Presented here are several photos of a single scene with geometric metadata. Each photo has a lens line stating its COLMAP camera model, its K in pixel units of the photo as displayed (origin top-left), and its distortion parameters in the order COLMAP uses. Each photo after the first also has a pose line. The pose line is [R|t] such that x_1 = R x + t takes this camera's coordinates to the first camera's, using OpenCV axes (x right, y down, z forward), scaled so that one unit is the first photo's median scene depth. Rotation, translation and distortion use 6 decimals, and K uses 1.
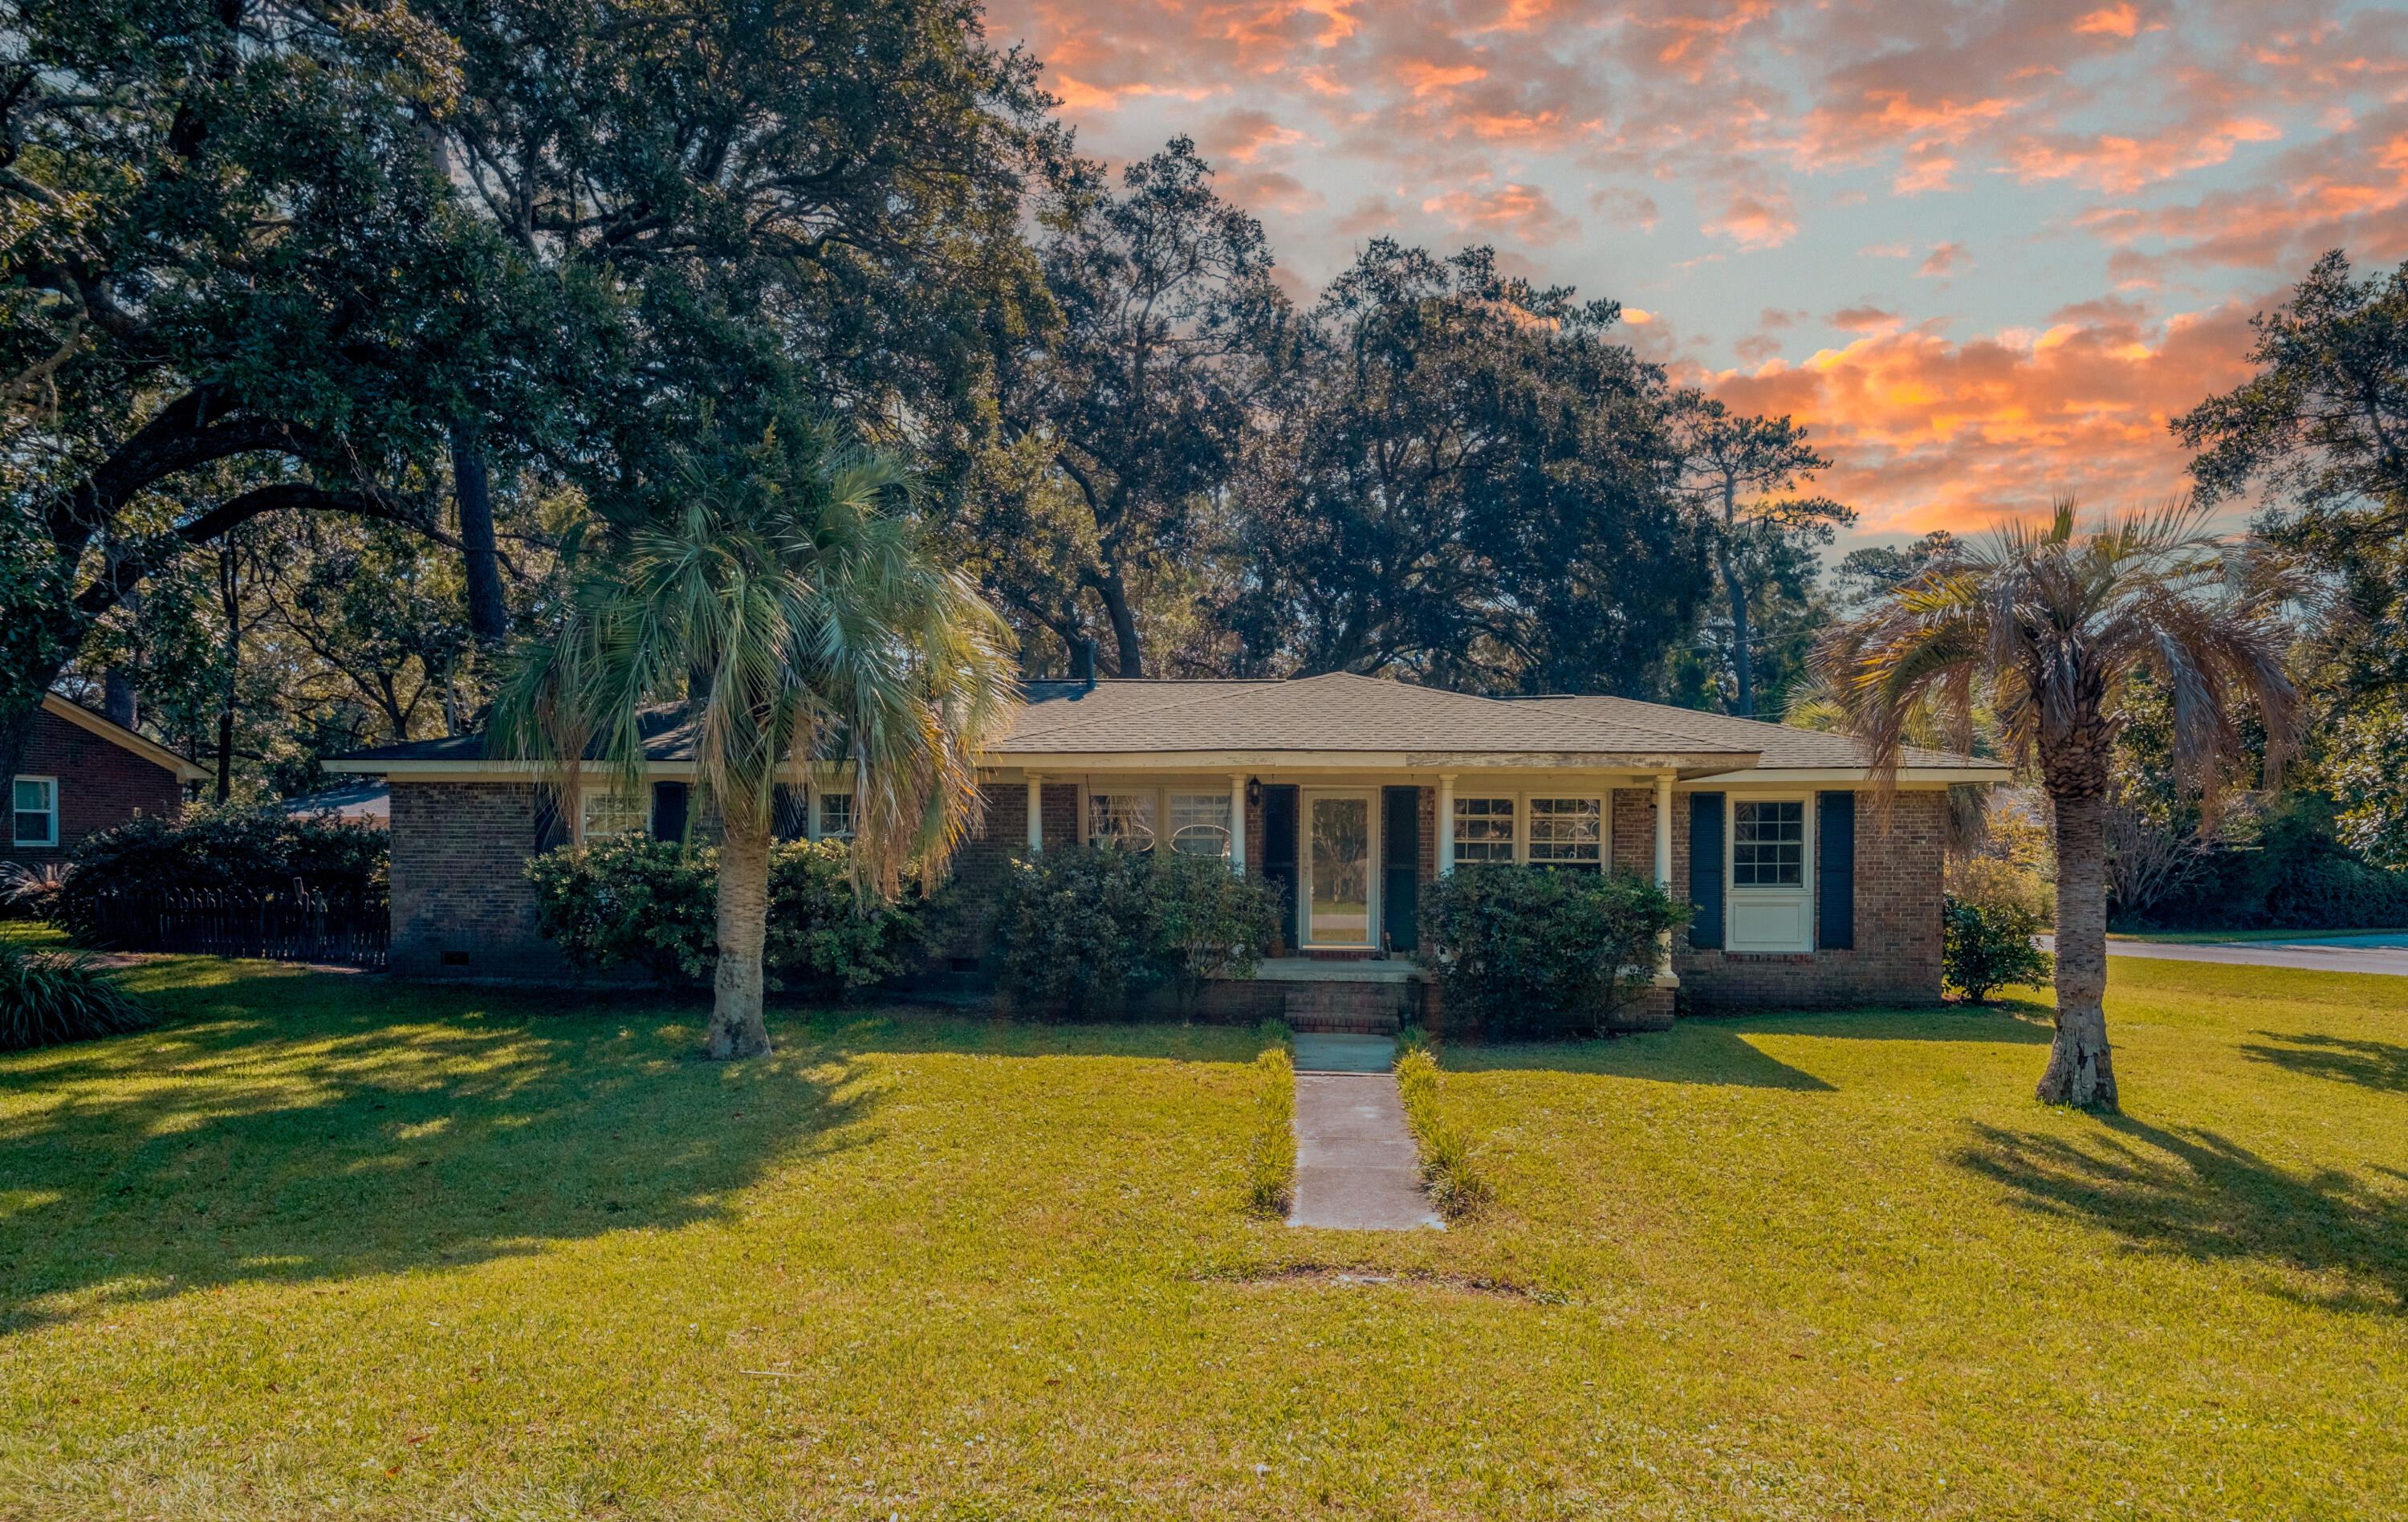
lens RADIAL K [[1459.4, 0, 1191.8], [0, 1459.4, 838.3], [0, 0, 1]] dist [-0.002679, -0.001618]
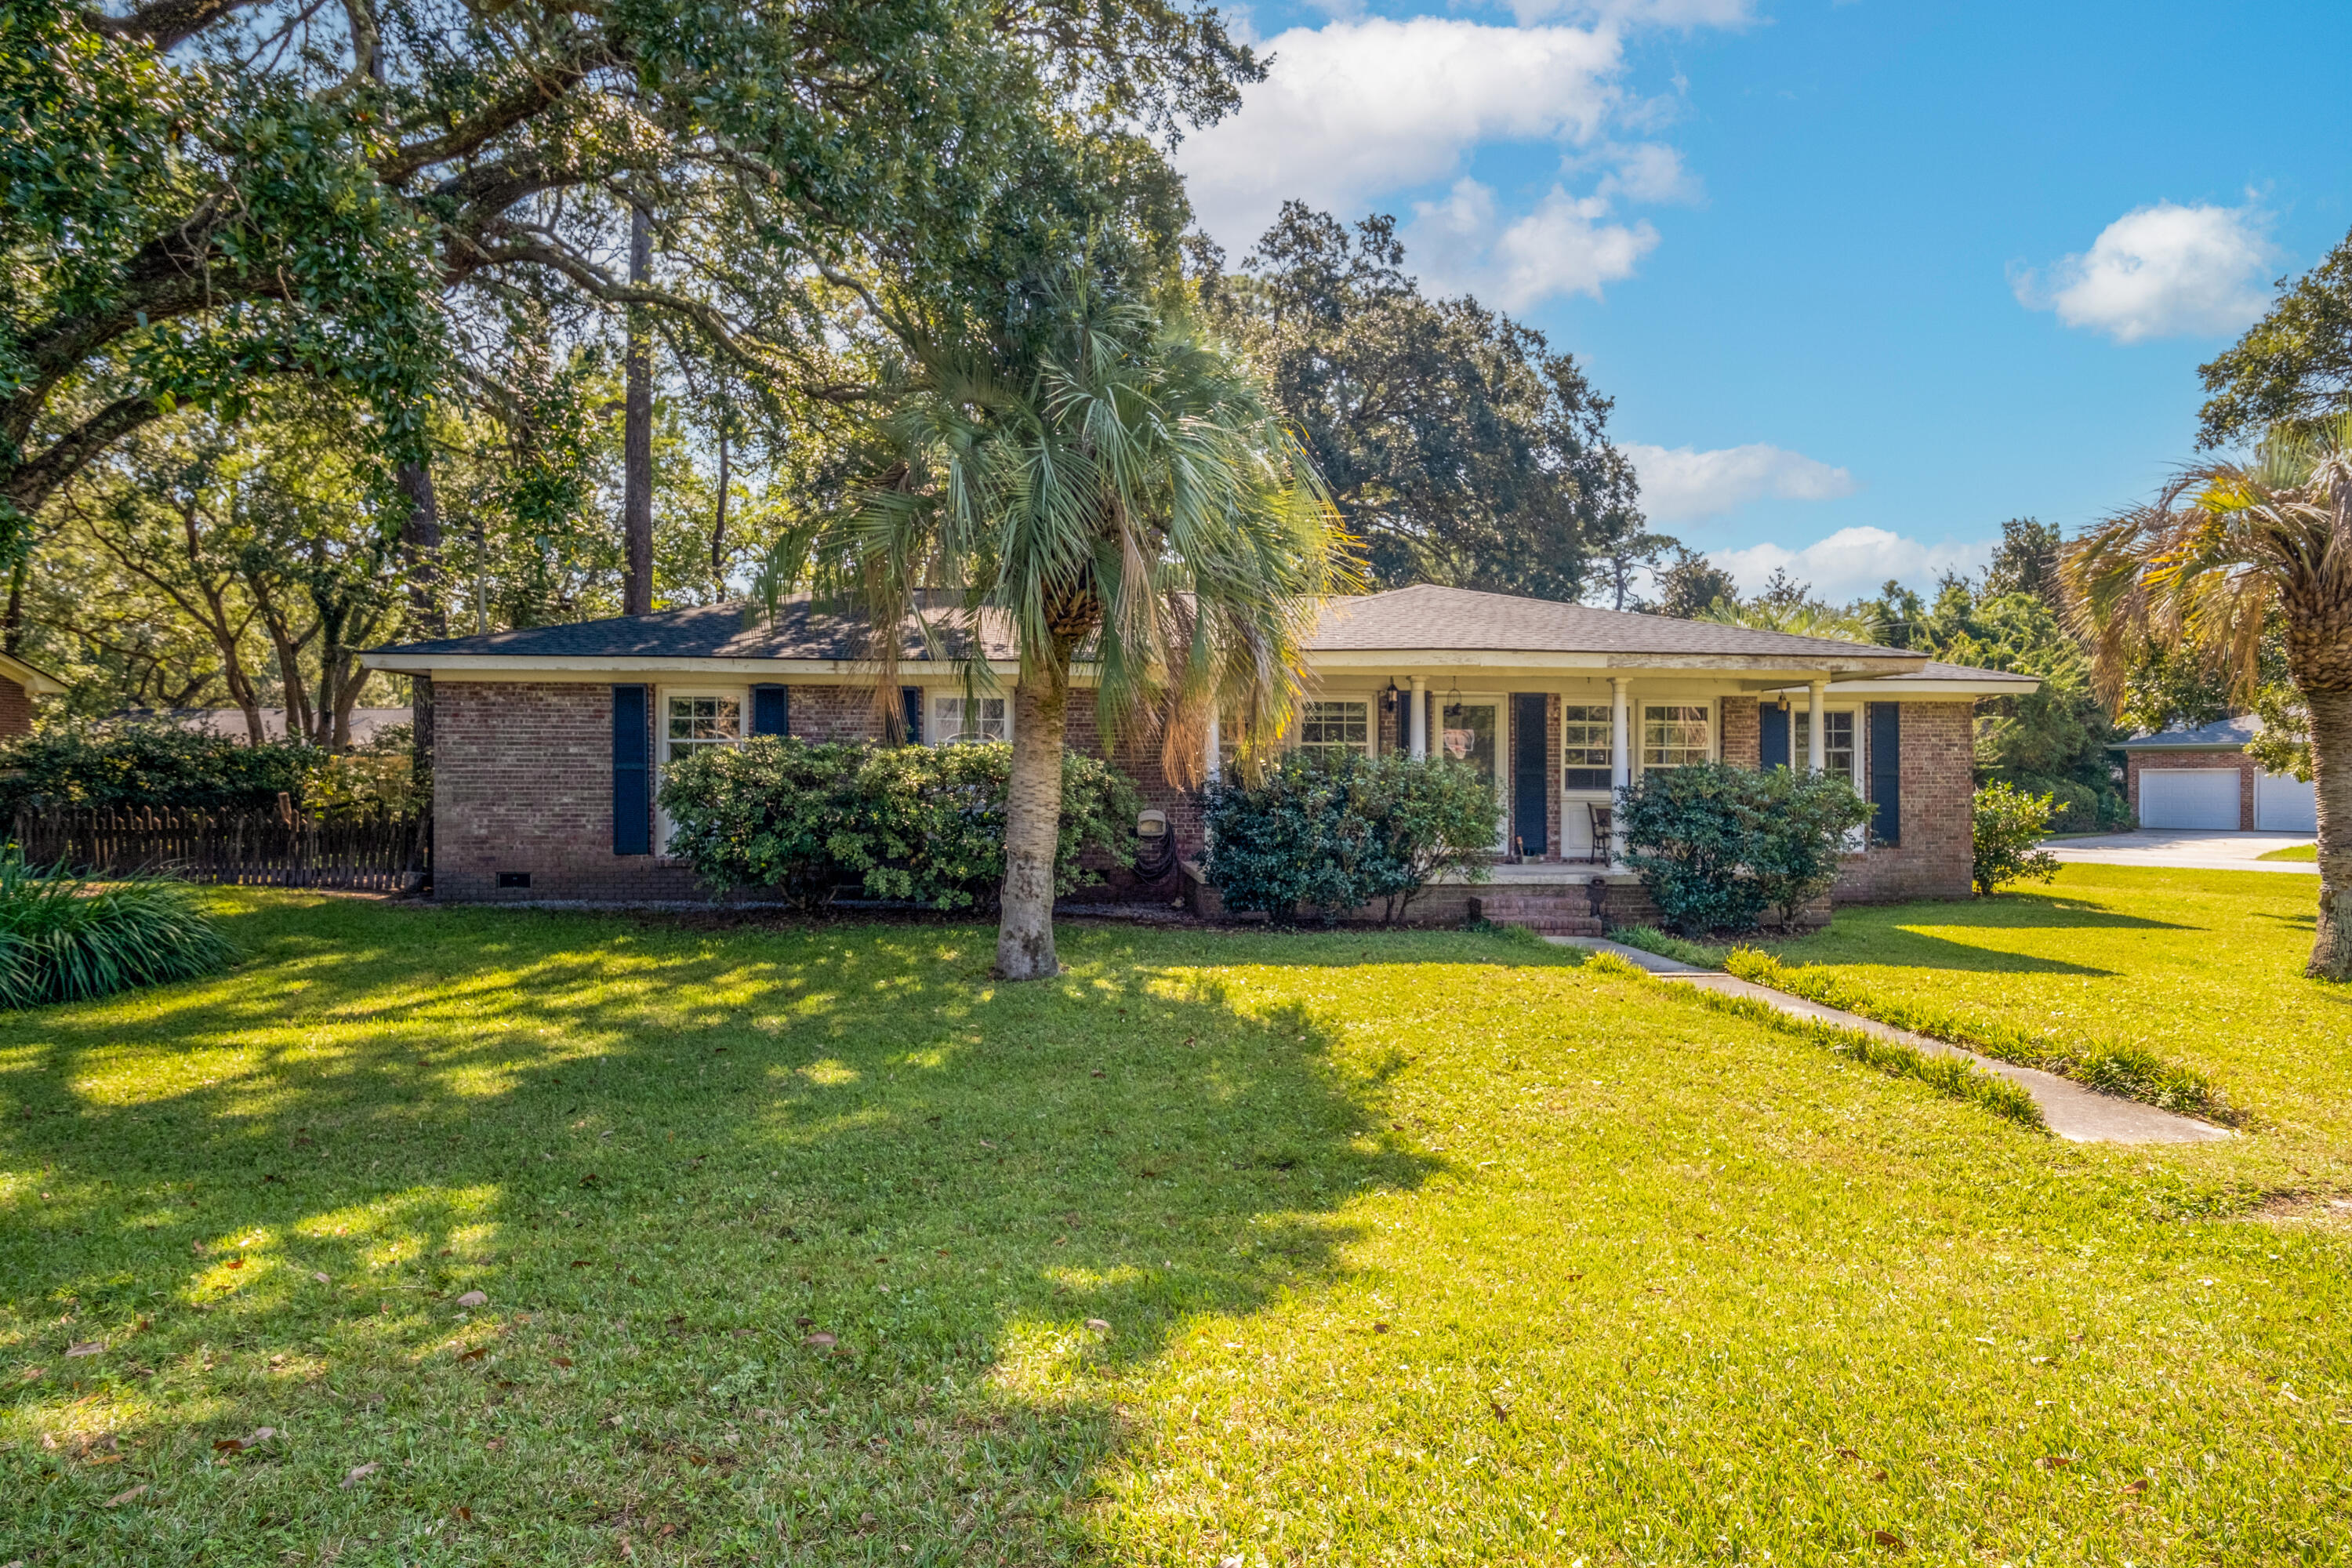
lens RADIAL K [[1321.1, 0, 1179.9], [0, 1321.1, 751.6], [0, 0, 1]] dist [-0.002340, -0.000531]
pose [[0.983450, -0.000887, 0.181179, -0.250993], [0.003820, 0.999867, -0.015840, 0.018263], [-0.181141, 0.016270, 0.983323, 0.132127]]
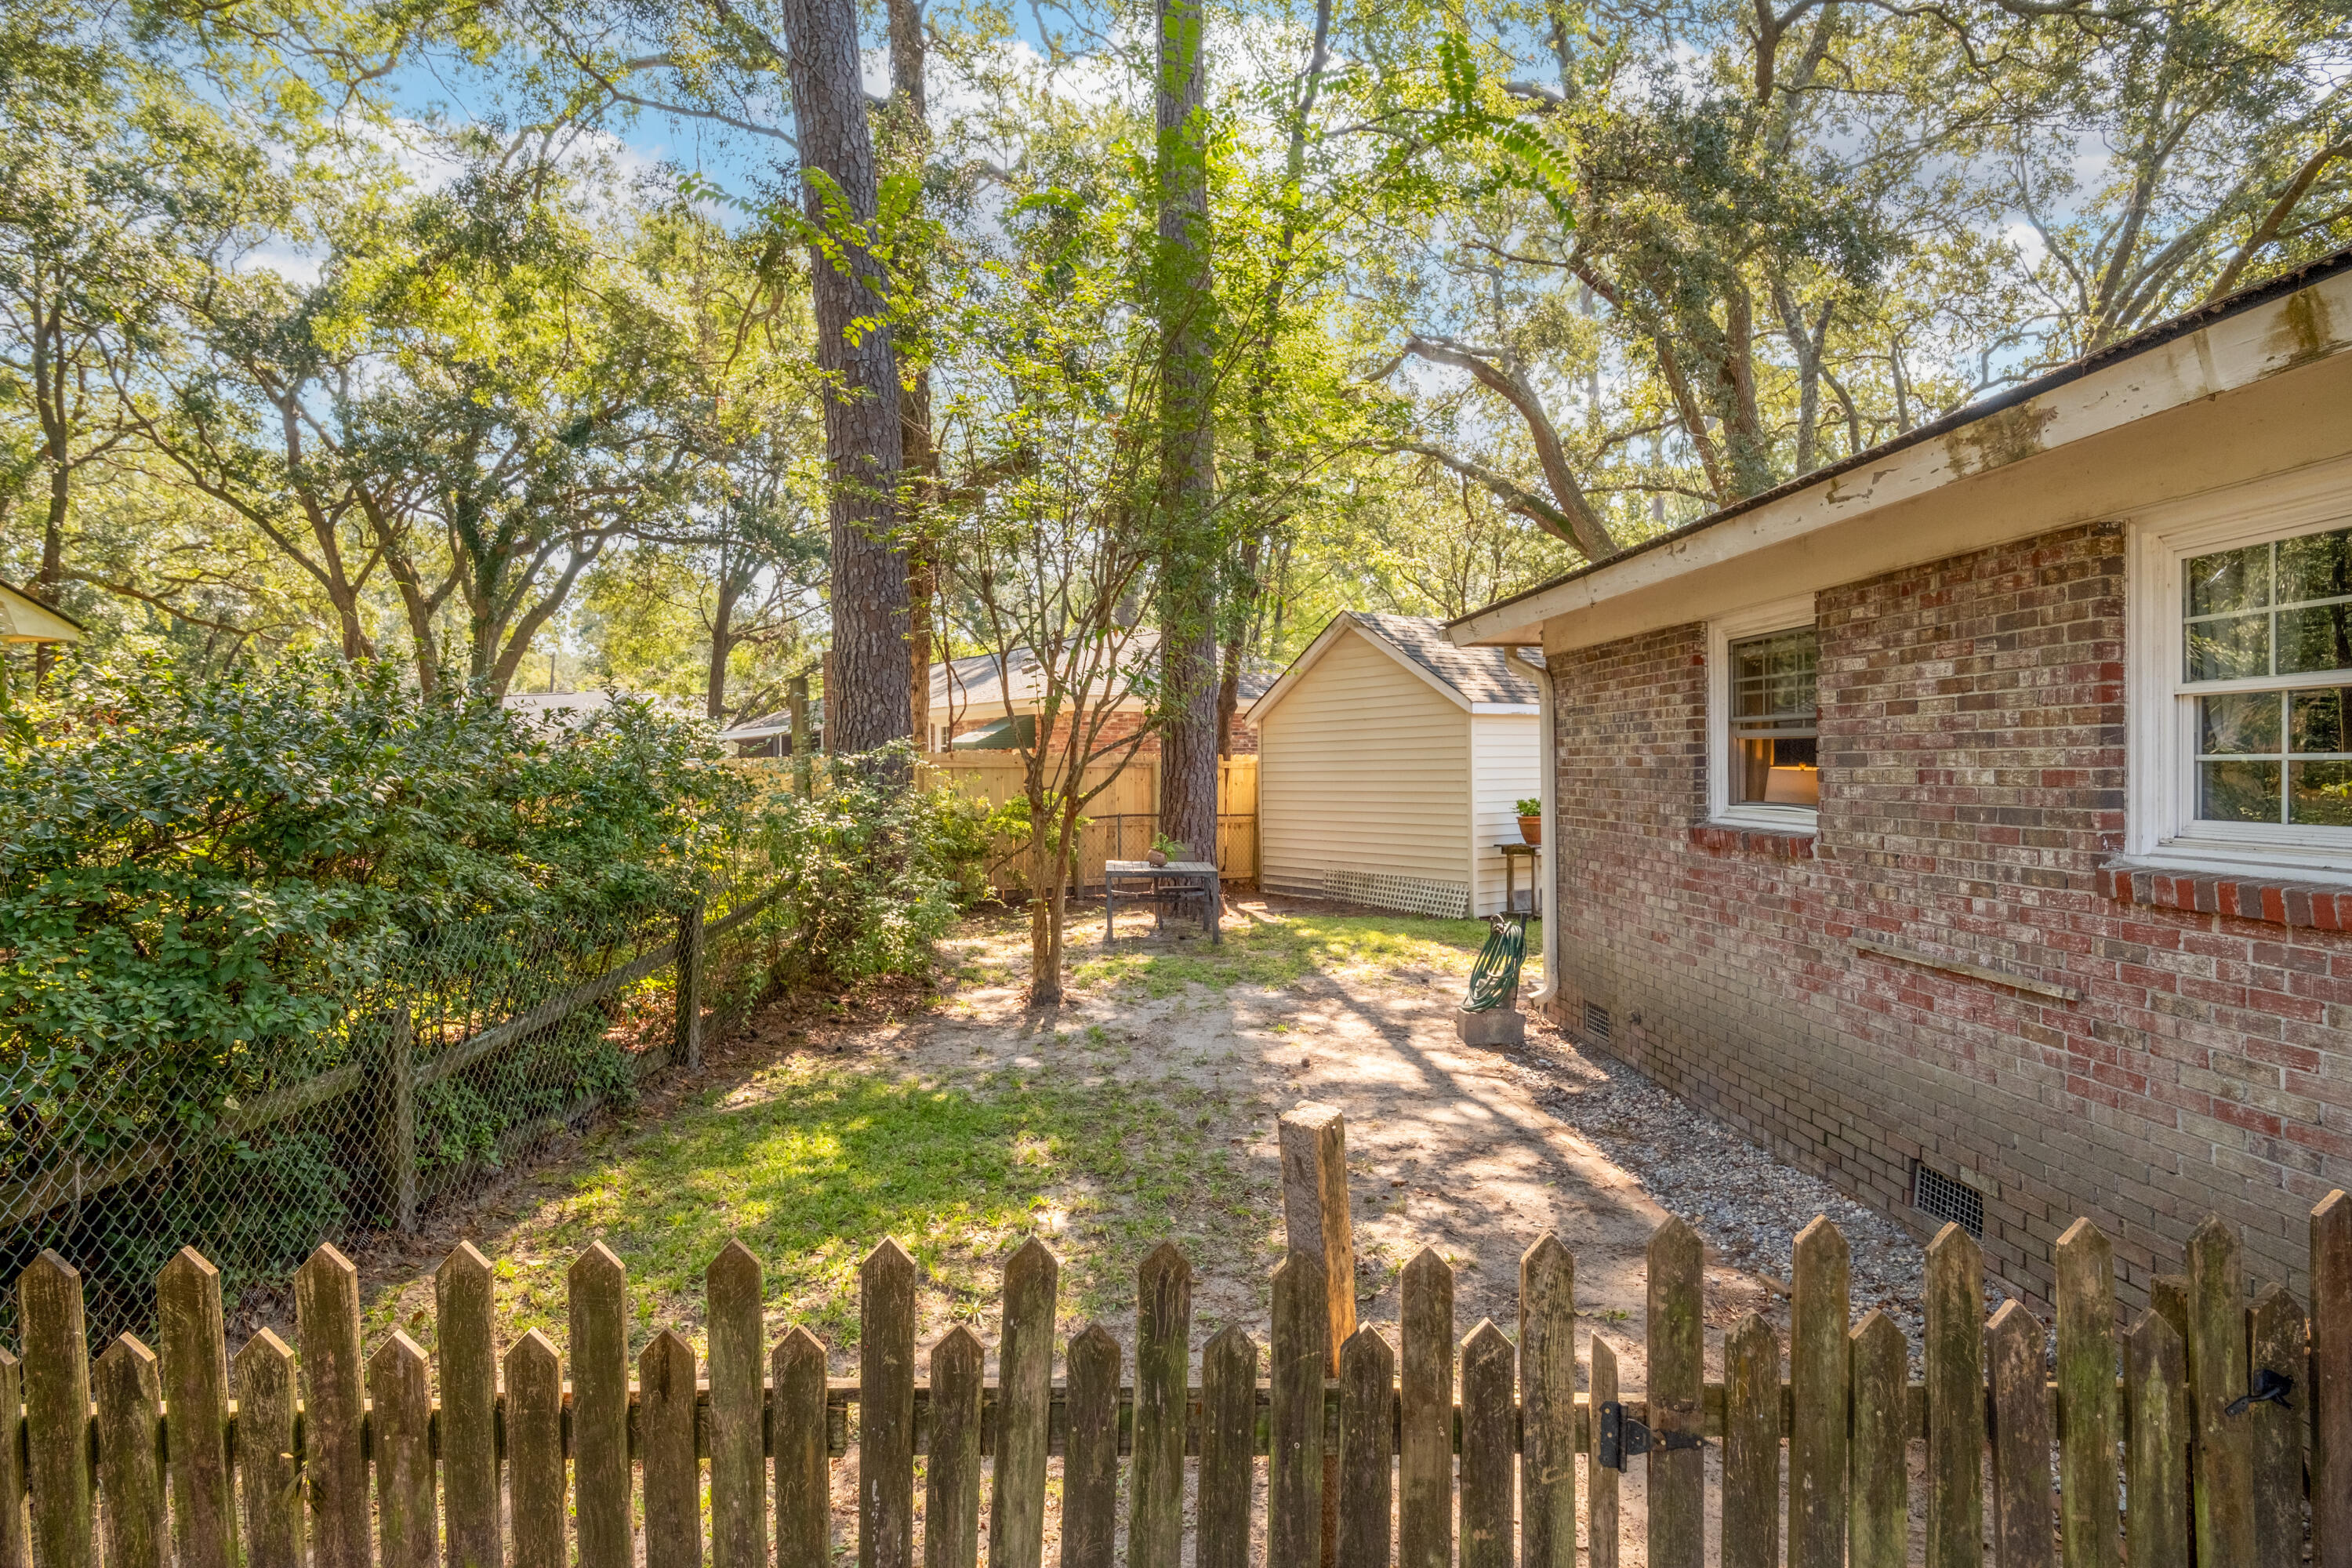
lens RADIAL K [[1321.1, 0, 1179.9], [0, 1321.1, 751.6], [0, 0, 1]] dist [-0.002340, -0.000531]
pose [[0.989775, -0.011282, 0.142190, -0.710737], [0.012683, 0.999880, -0.008948, -0.001497], [-0.142072, 0.010660, 0.989799, 0.998138]]
